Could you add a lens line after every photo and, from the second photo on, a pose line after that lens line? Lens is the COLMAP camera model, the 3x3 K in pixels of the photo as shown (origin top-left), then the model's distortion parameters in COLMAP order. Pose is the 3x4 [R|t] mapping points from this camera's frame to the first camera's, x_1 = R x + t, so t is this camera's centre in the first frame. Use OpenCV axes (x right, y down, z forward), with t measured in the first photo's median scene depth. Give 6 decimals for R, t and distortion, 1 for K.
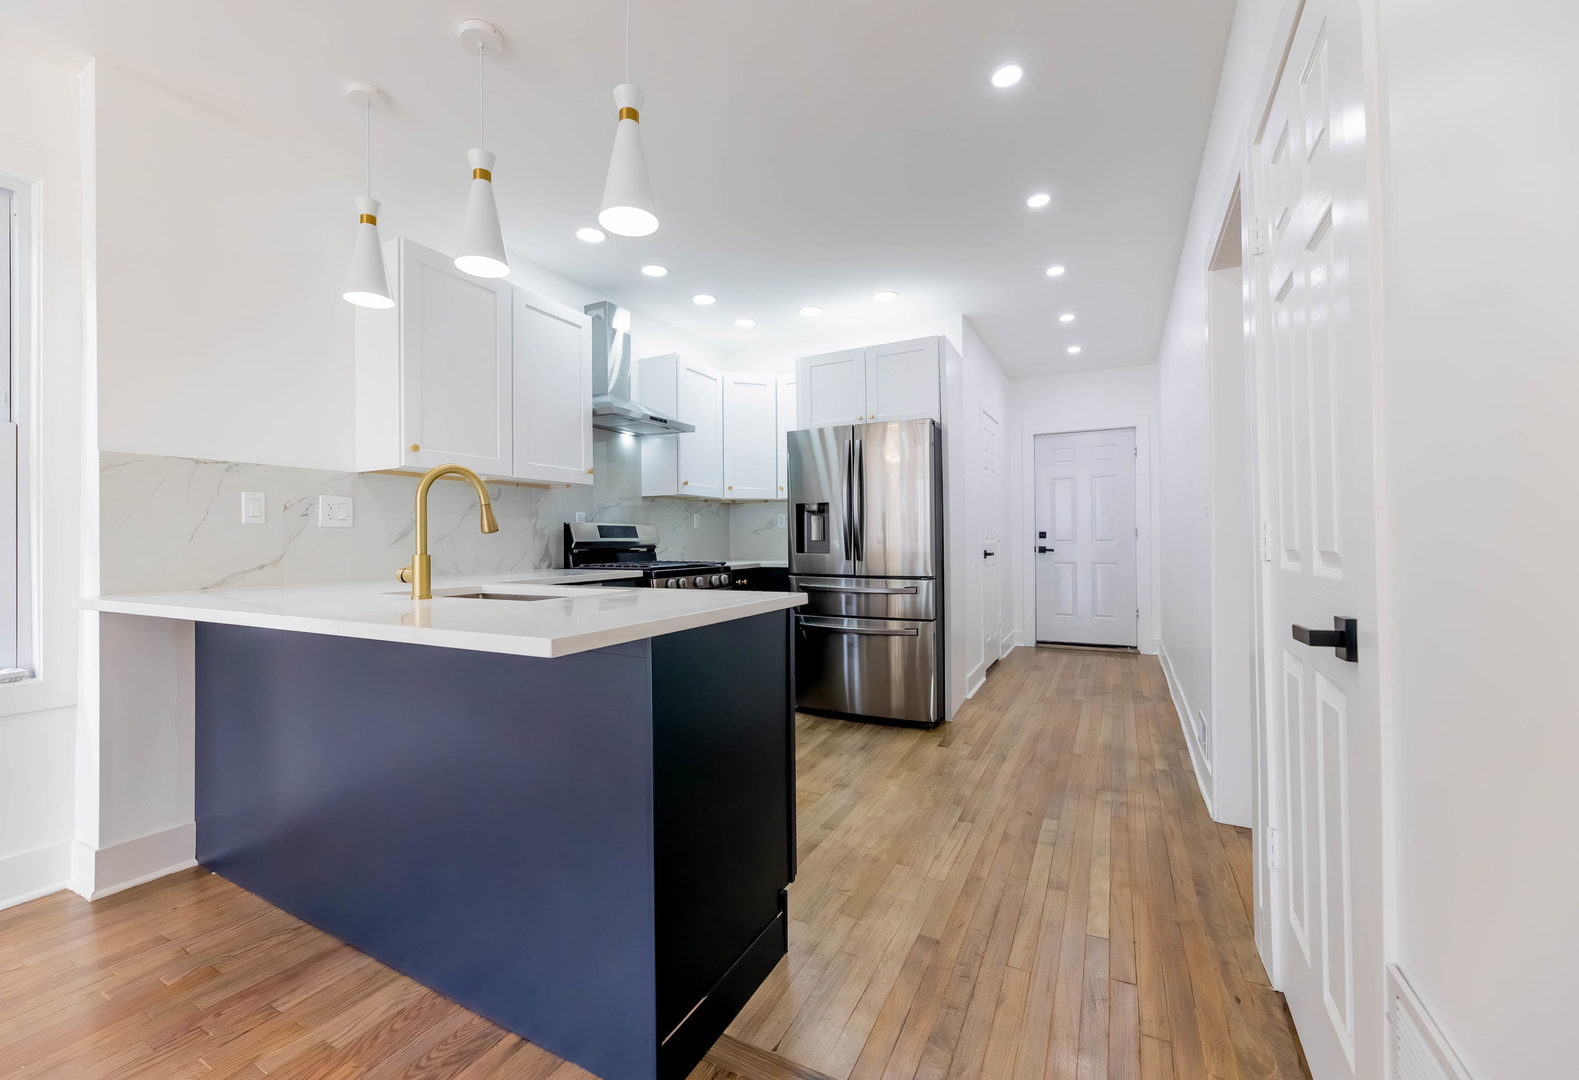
lens RADIAL K [[648.1, 0, 760.3], [0, 648.1, 538.9], [0, 0, 1]] dist [0.000522, -0.000010]
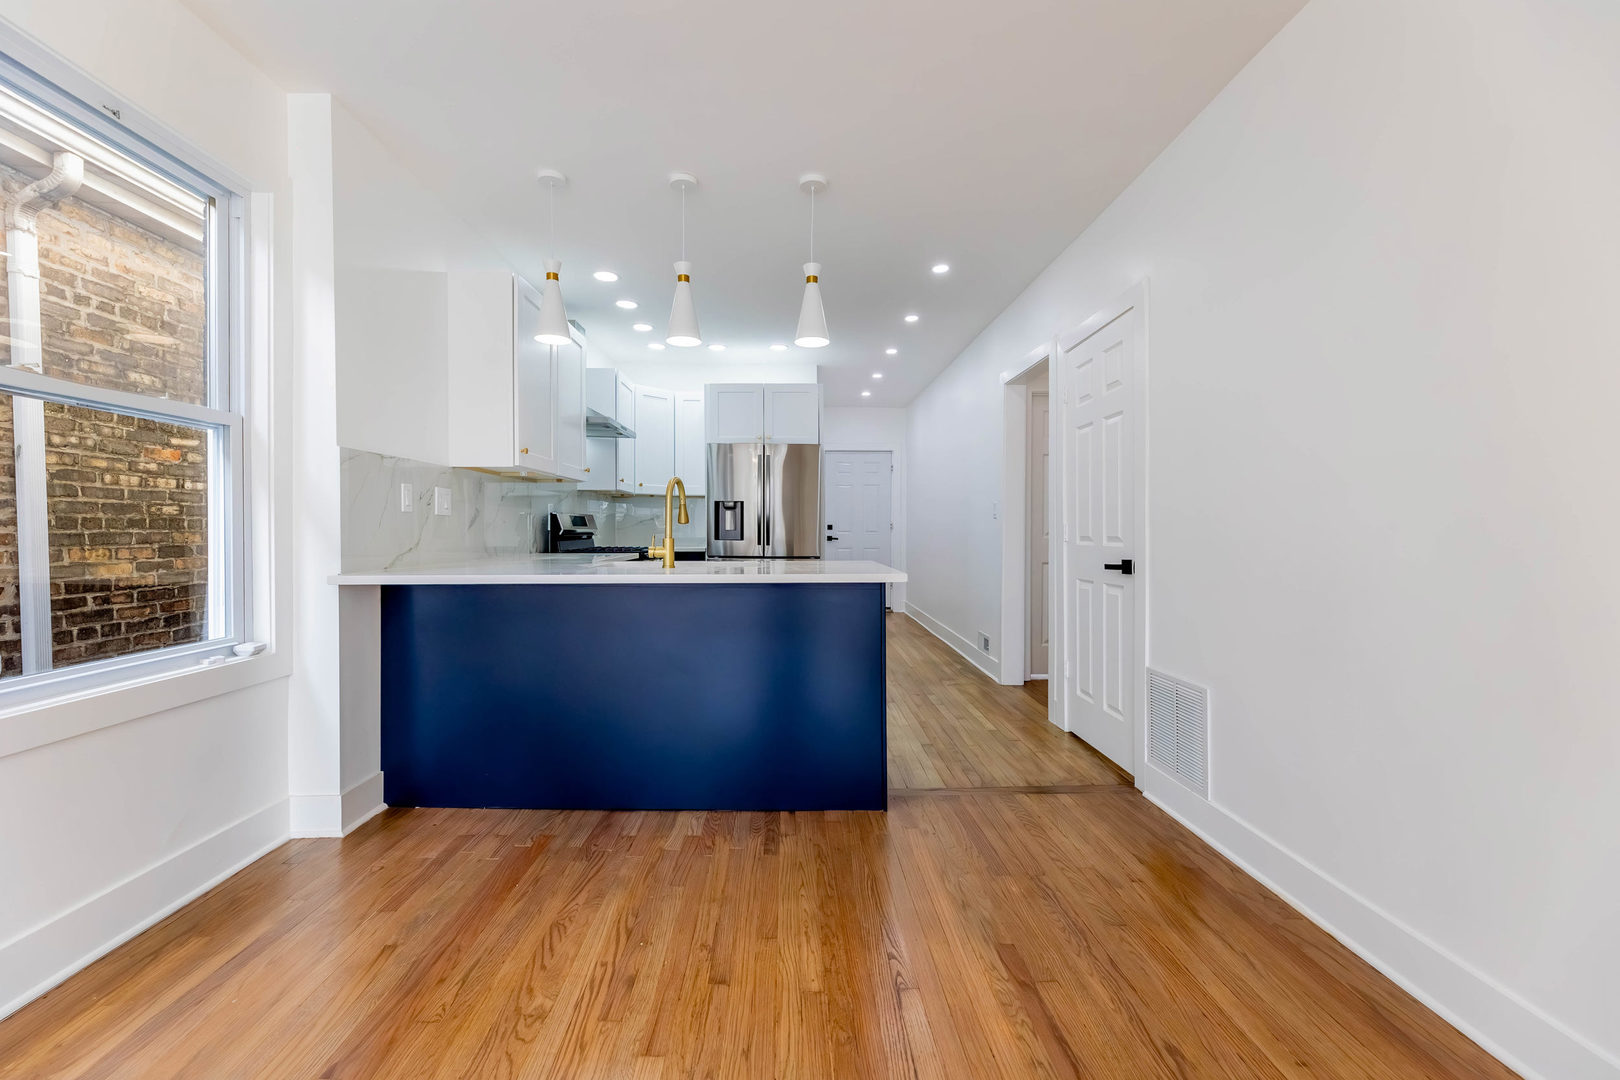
lens RADIAL K [[652.0, 0, 799.3], [0, 652.0, 539.9], [0, 0, 1]] dist [-0.002543, -0.000363]
pose [[0.869413, 0.001094, 0.494084, -0.546764], [-0.009653, 0.999844, 0.014772, 0.001857], [-0.493991, -0.017613, 0.869289, -0.242918]]
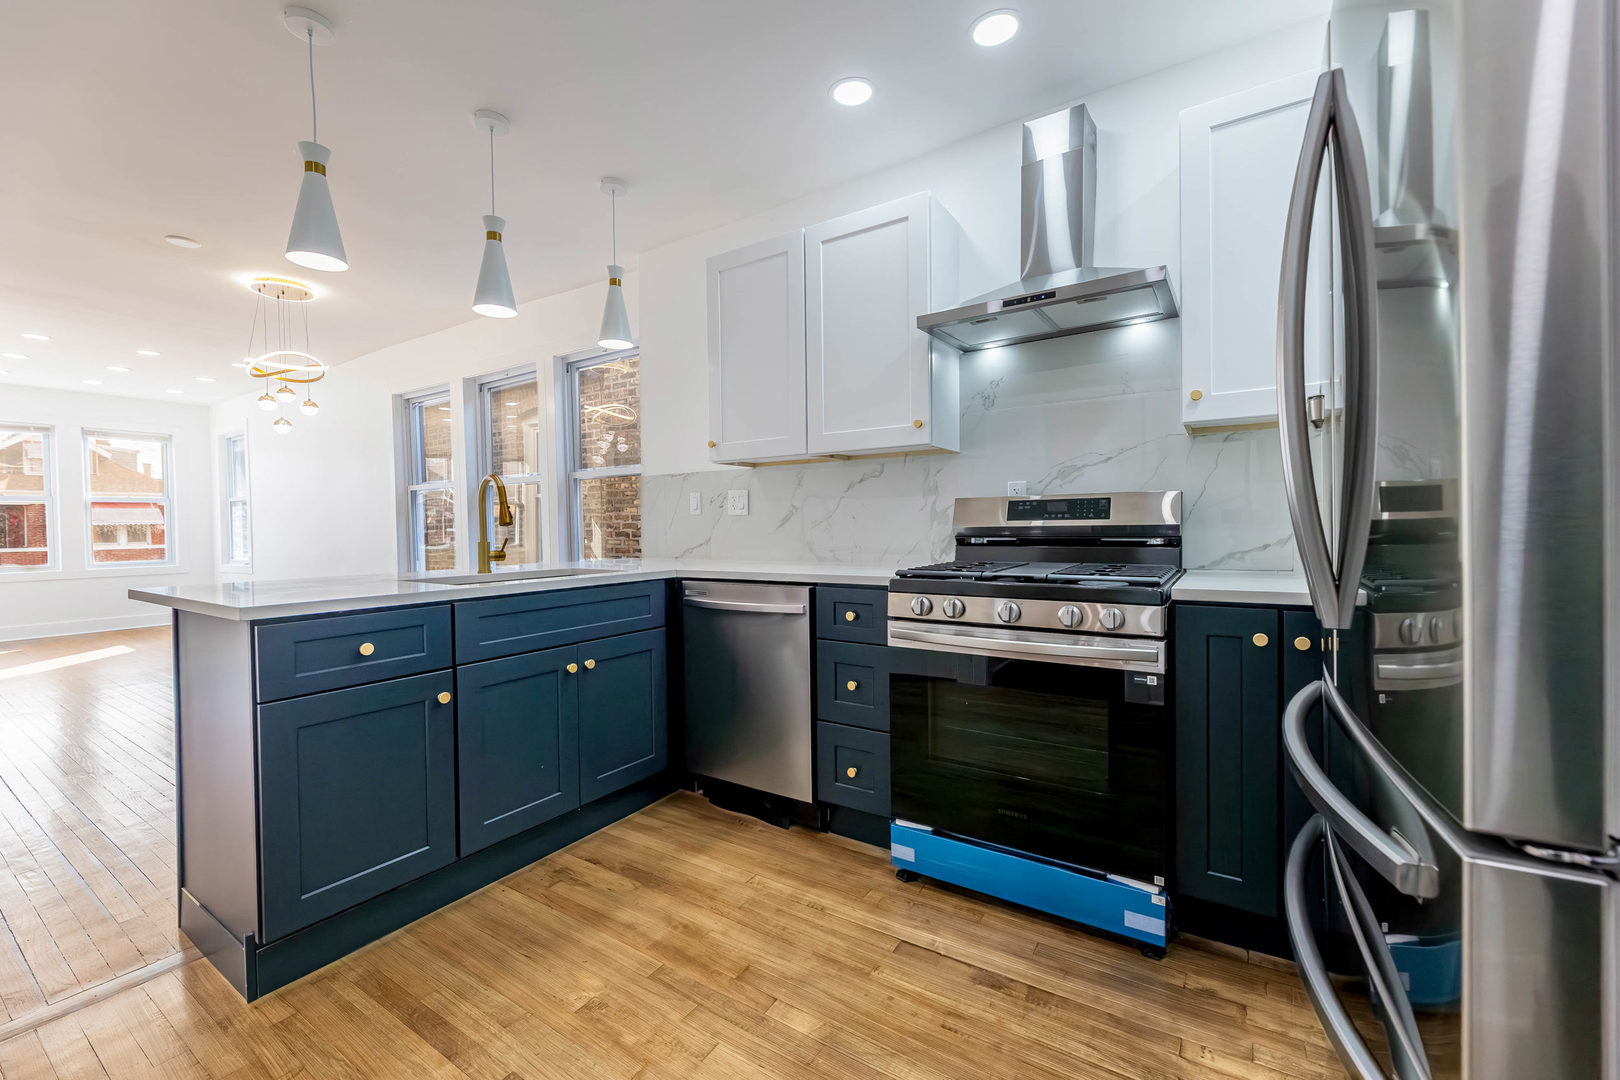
lens RADIAL K [[652.0, 0, 812.0], [0, 652.0, 539.4], [0, 0, 1]] dist [-0.002543, -0.000363]
pose [[-0.076889, 0.030974, -0.996558, 0.459684], [0.015306, 0.999436, 0.029883, -0.005925], [0.996922, -0.012956, -0.077319, 0.998097]]
